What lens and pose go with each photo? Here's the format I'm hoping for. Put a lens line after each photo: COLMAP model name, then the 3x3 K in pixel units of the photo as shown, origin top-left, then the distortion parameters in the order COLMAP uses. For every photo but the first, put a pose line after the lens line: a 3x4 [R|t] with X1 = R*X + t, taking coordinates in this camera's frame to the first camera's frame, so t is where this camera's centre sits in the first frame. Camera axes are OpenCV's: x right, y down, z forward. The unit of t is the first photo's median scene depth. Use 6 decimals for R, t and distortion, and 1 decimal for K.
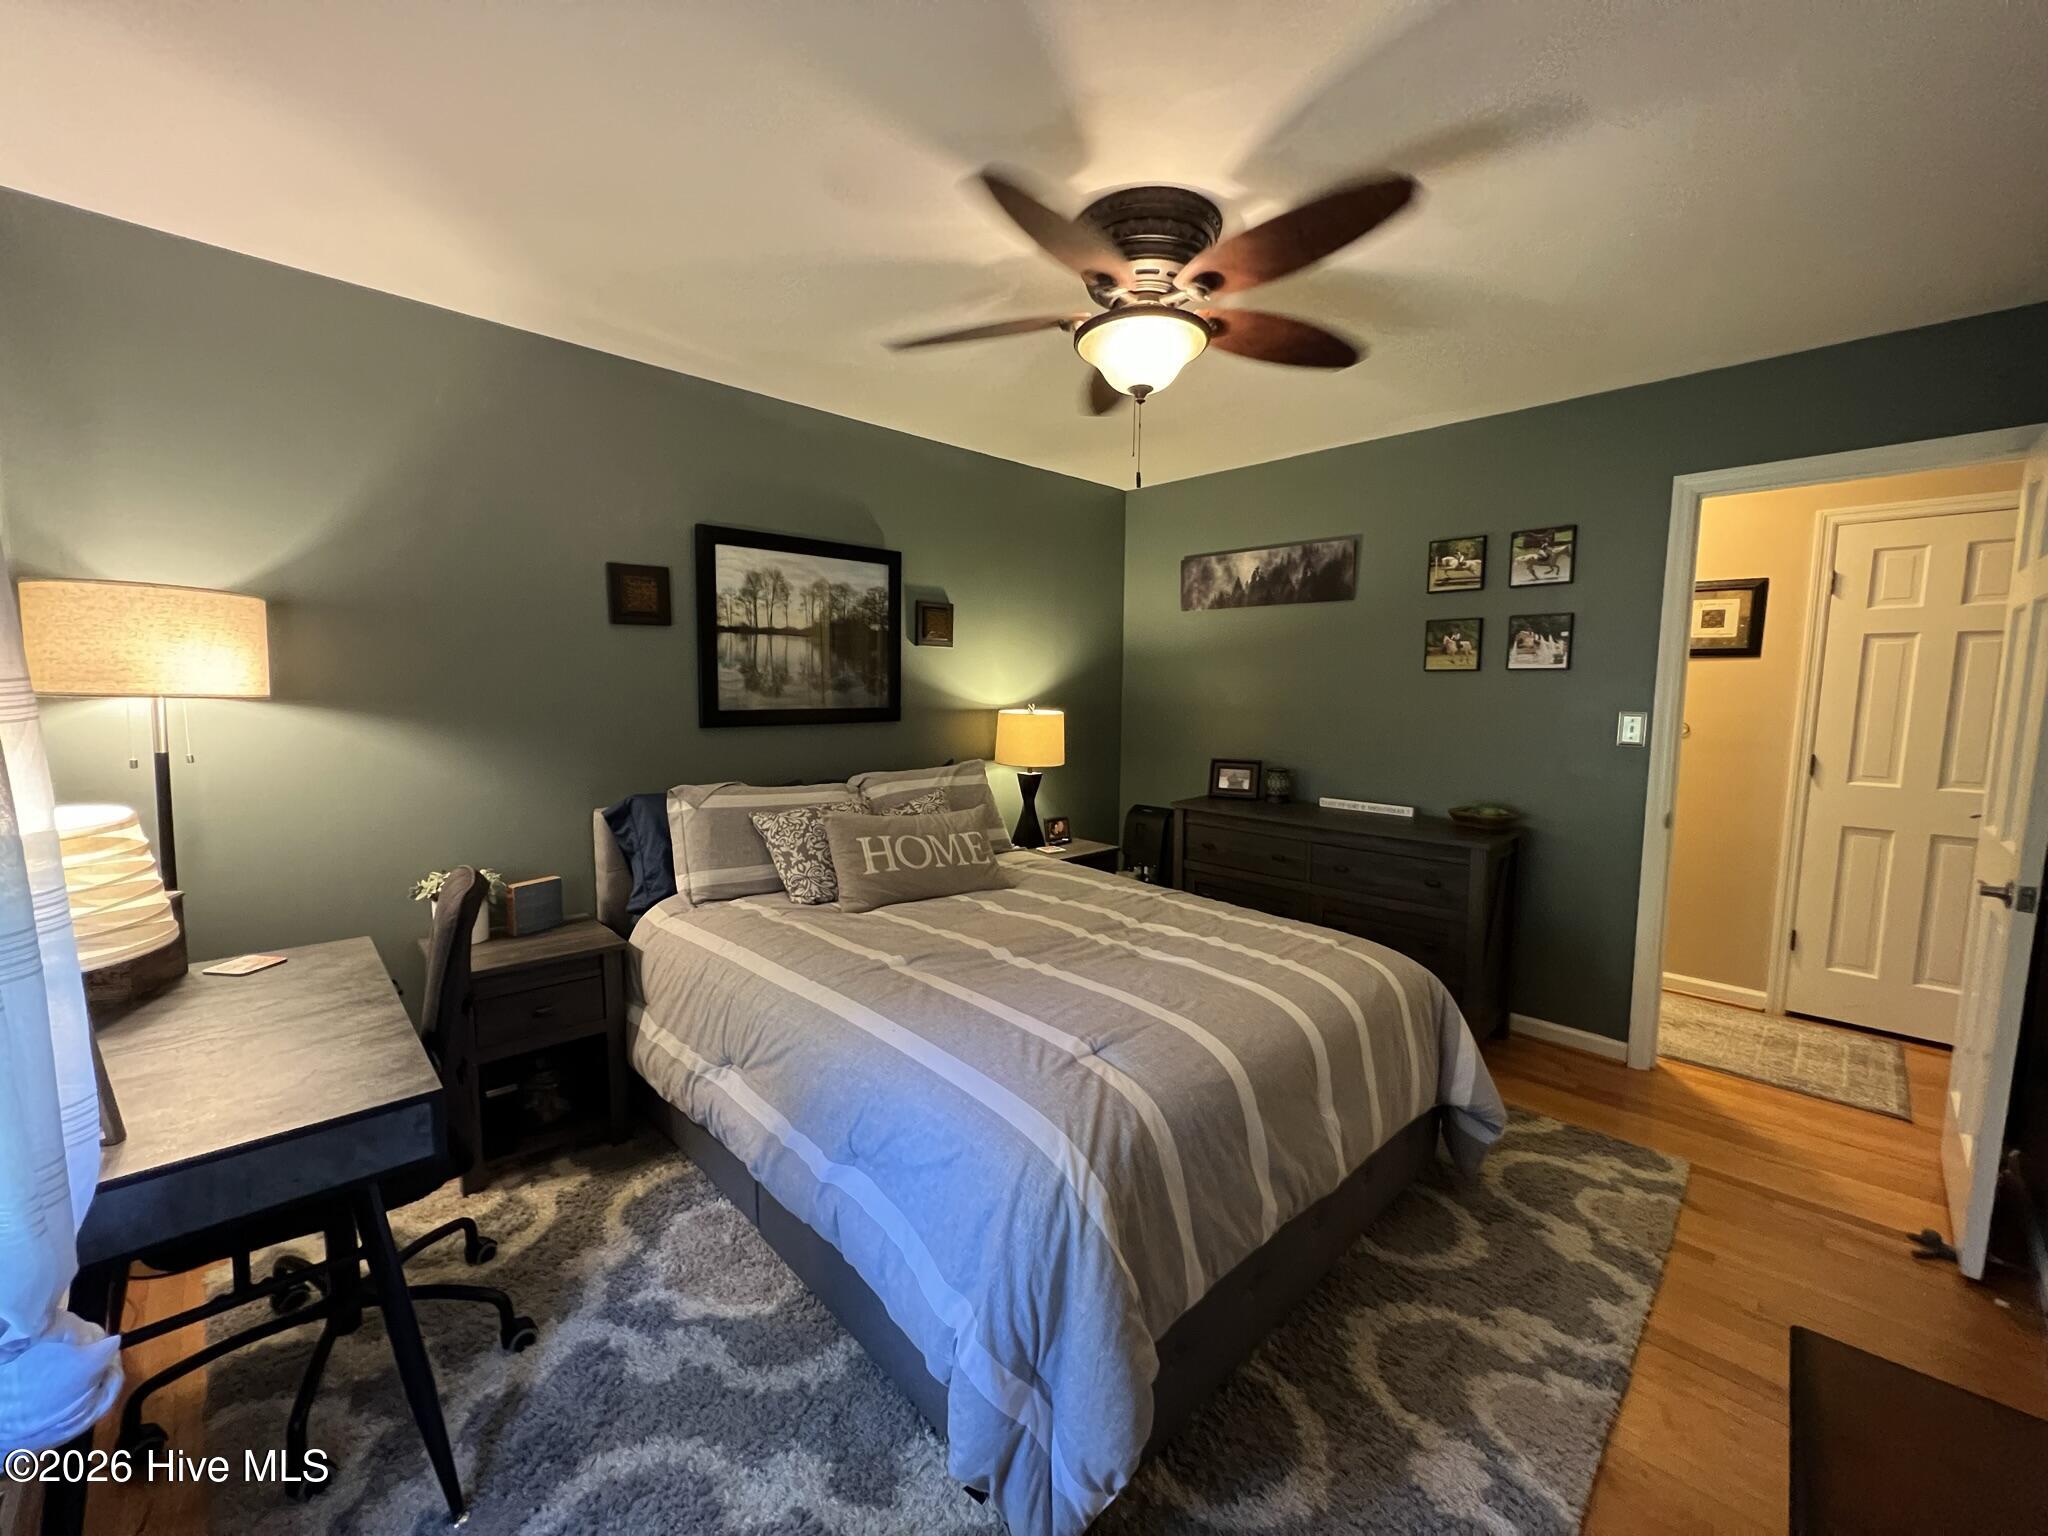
lens RADIAL K [[818.3, 0, 1031.2], [0, 818.3, 763.9], [0, 0, 1]] dist [-0.009795, -0.000329]
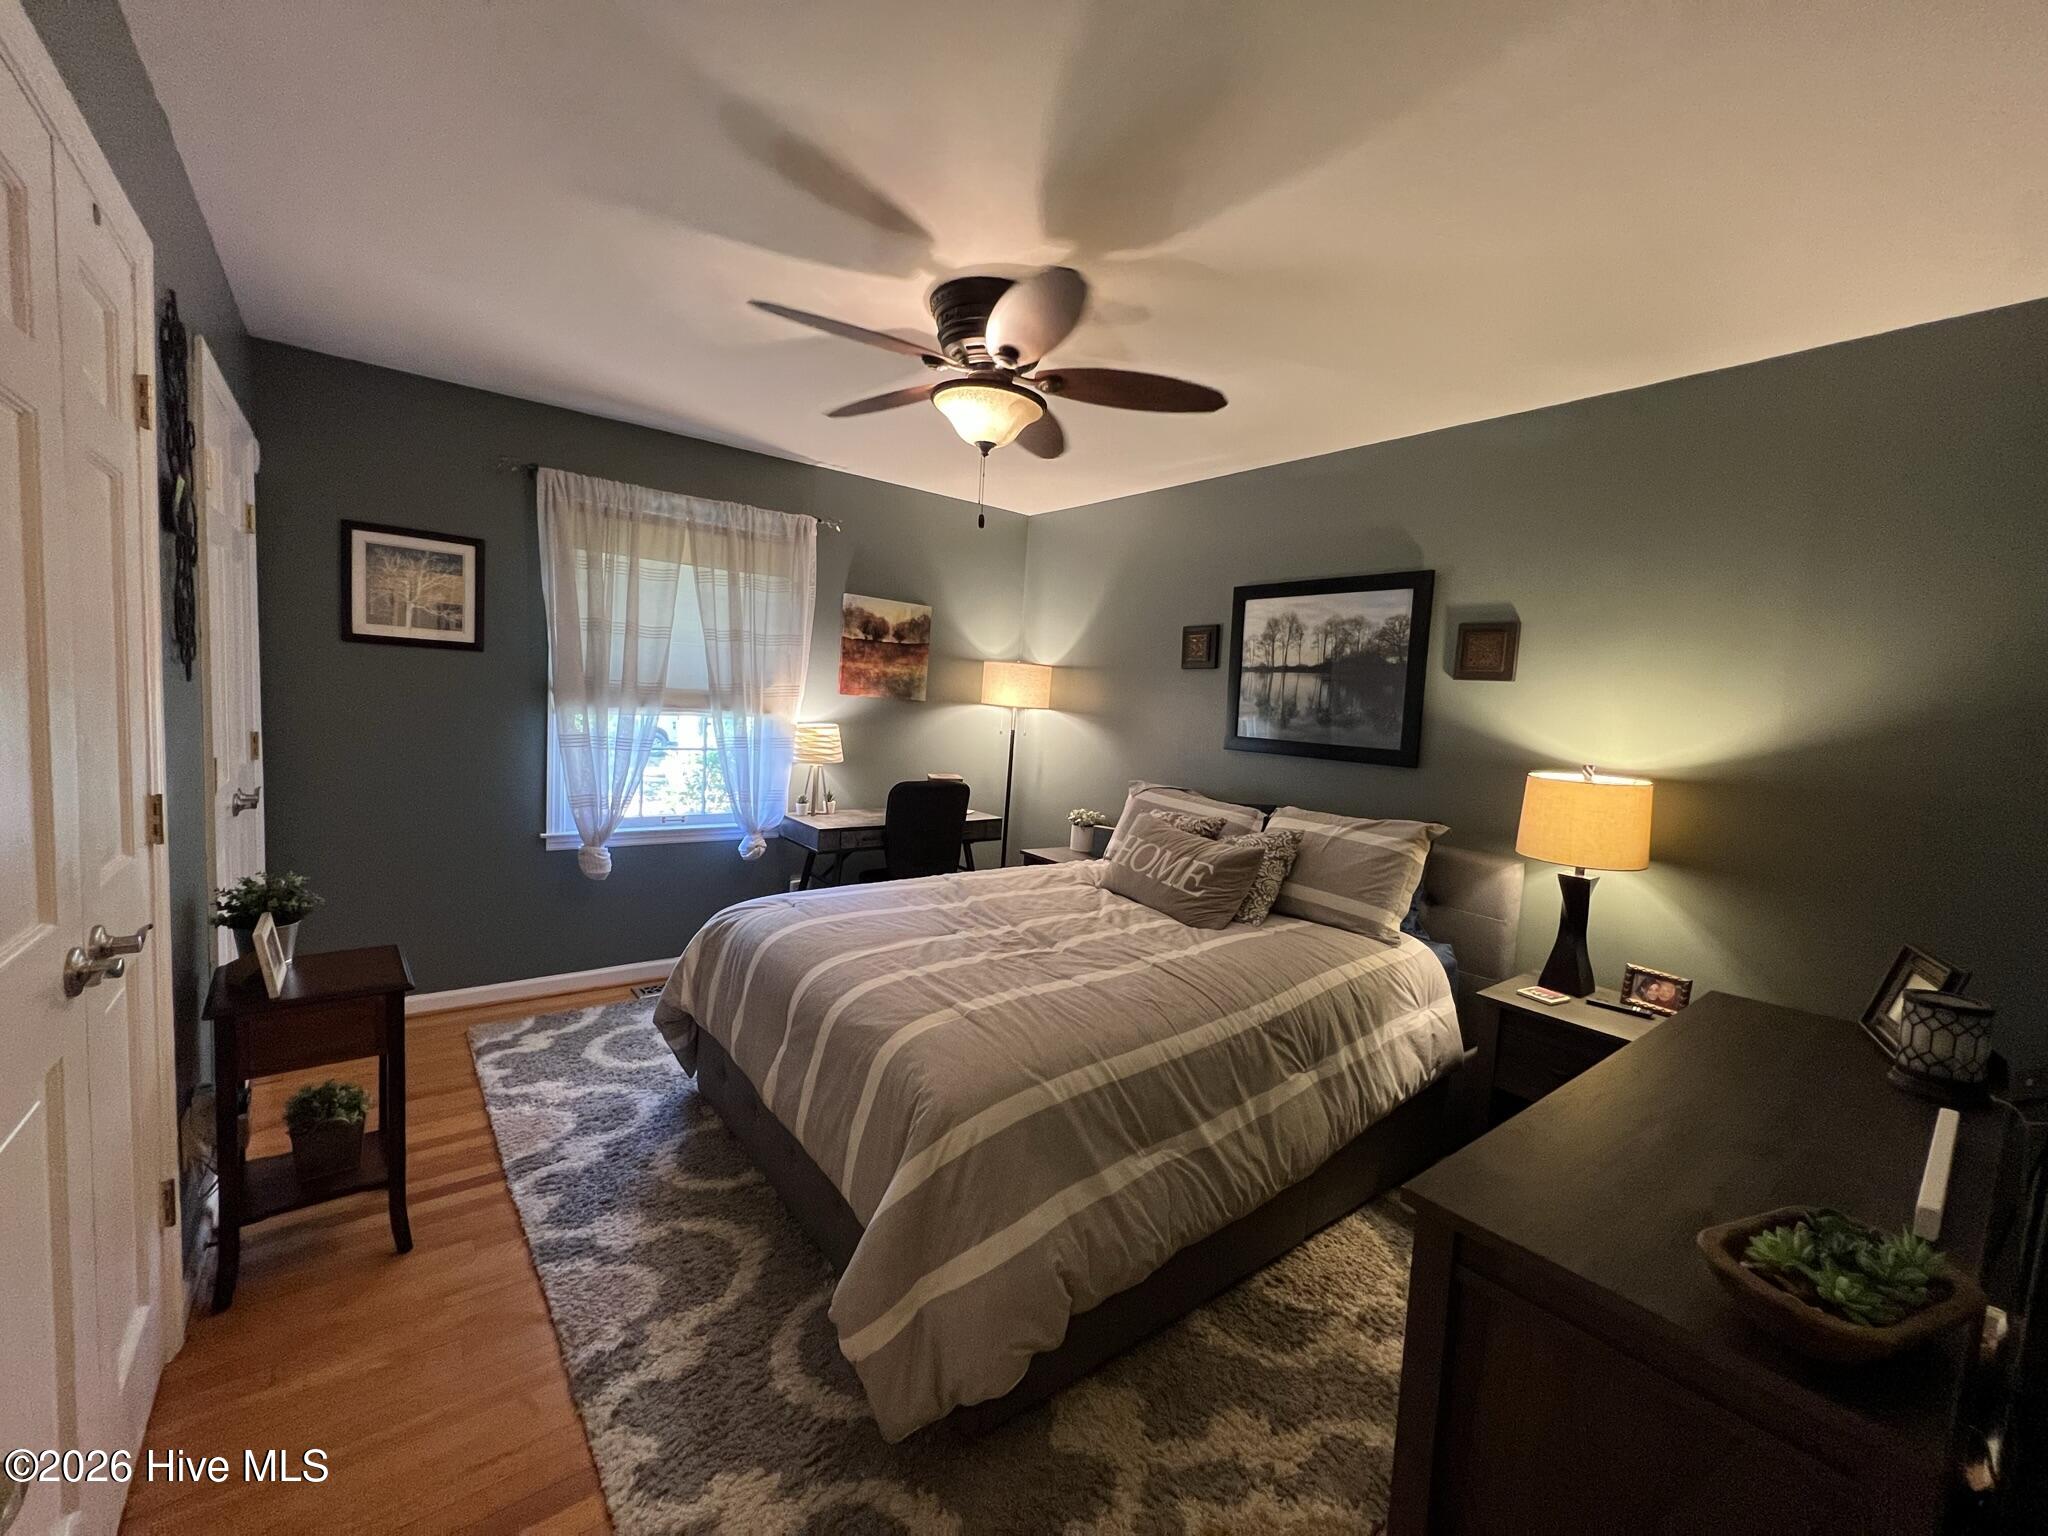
lens RADIAL K [[818.3, 0, 1034.0], [0, 818.3, 767.7], [0, 0, 1]] dist [-0.009795, -0.000329]
pose [[-0.096610, 0.077454, -0.992304, 0.827634], [-0.150612, 0.984350, 0.091497, -0.081166], [0.983861, 0.158293, -0.083432, 0.780696]]
